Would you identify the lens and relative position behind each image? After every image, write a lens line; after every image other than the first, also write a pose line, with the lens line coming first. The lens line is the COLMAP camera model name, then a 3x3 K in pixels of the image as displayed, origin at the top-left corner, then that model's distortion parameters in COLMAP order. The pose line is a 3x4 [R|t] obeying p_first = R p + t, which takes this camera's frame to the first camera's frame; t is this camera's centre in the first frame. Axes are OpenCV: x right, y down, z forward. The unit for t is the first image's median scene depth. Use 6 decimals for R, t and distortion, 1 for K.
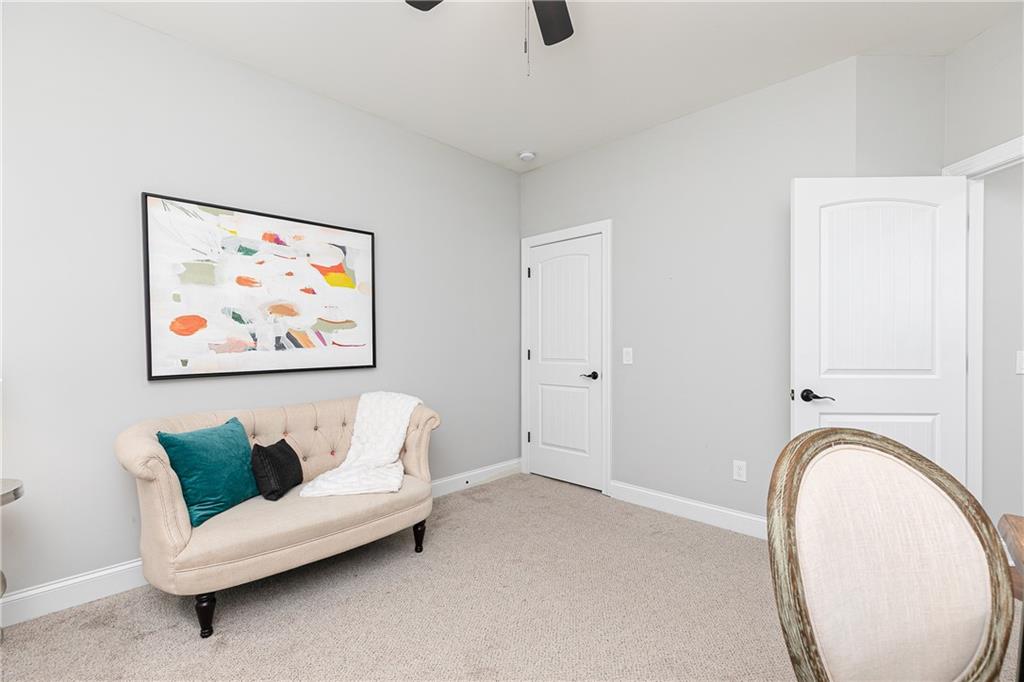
lens RADIAL K [[460.5, 0, 510.8], [0, 460.5, 346.1], [0, 0, 1]] dist [0.005177, -0.000983]
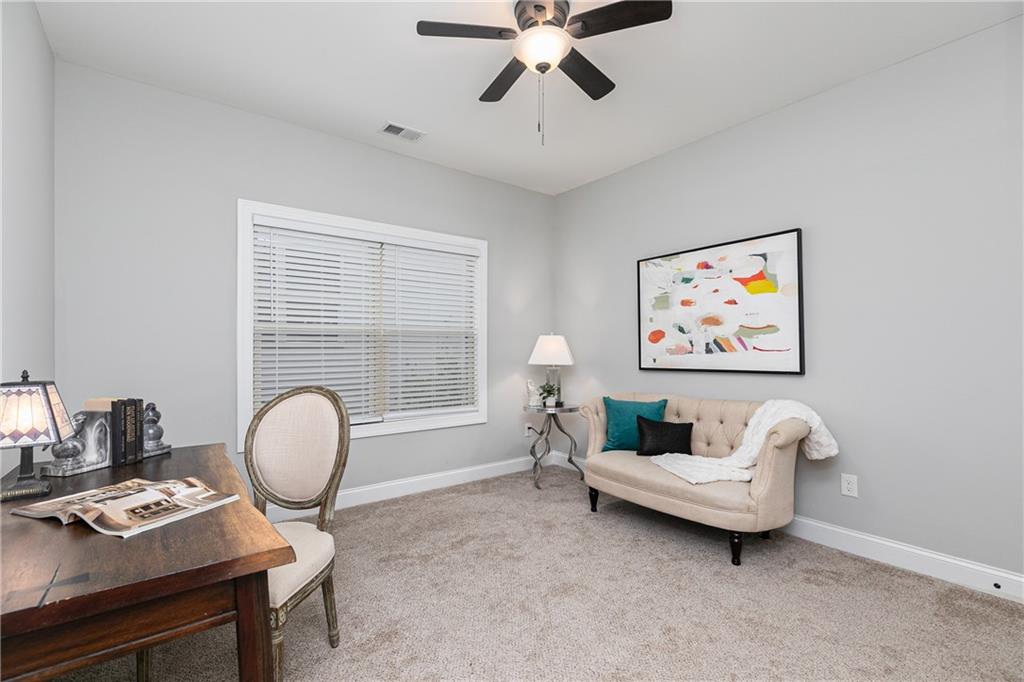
lens RADIAL K [[460.5, 0, 510.7], [0, 460.5, 342.9], [0, 0, 1]] dist [0.005177, -0.000983]
pose [[-0.150701, -0.013835, -0.988483, 0.801769], [-0.007889, 0.999887, -0.012791, 0.000024], [0.988548, 0.005871, -0.150793, 0.655577]]
